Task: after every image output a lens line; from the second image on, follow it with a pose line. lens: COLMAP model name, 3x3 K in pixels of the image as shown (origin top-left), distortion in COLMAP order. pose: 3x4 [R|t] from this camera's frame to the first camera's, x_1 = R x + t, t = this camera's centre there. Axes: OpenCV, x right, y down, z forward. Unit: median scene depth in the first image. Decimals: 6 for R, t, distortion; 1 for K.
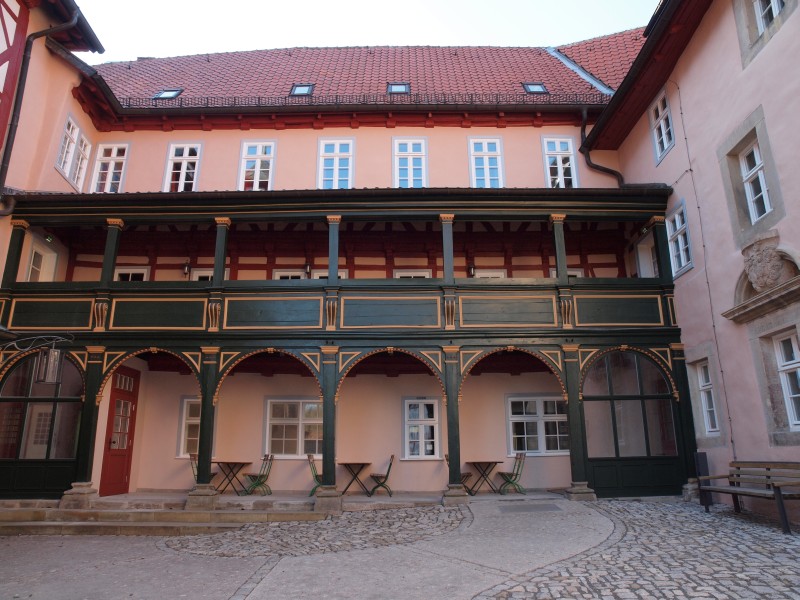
lens RADIAL K [[563.4, 0, 401.8], [0, 563.4, 297.4], [0, 0, 1]] dist [-0.095372, 0.021435]
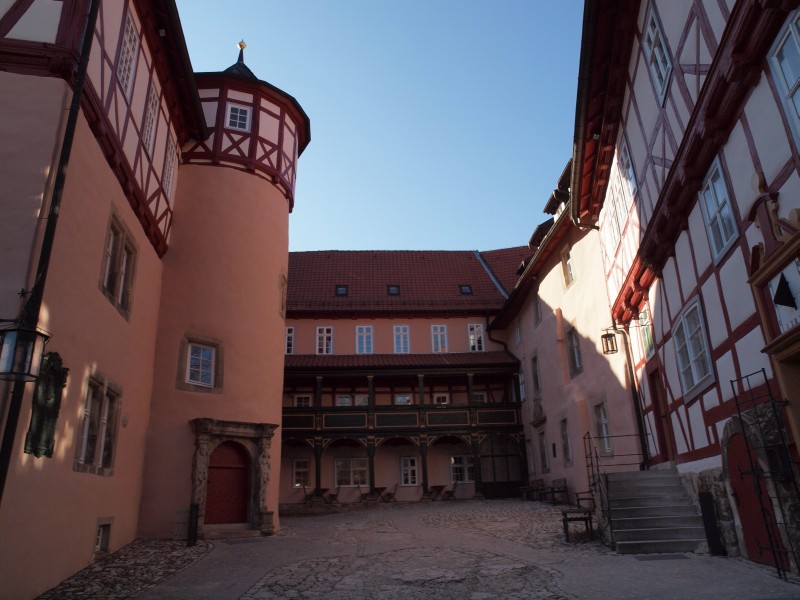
lens RADIAL K [[563.4, 0, 399.1], [0, 563.4, 304.7], [0, 0, 1]] dist [-0.095372, 0.021435]
pose [[0.998542, -0.004371, 0.053811, -0.118543], [0.007994, 0.997701, -0.067294, -0.261397], [-0.053393, 0.067626, 0.996281, -1.186794]]
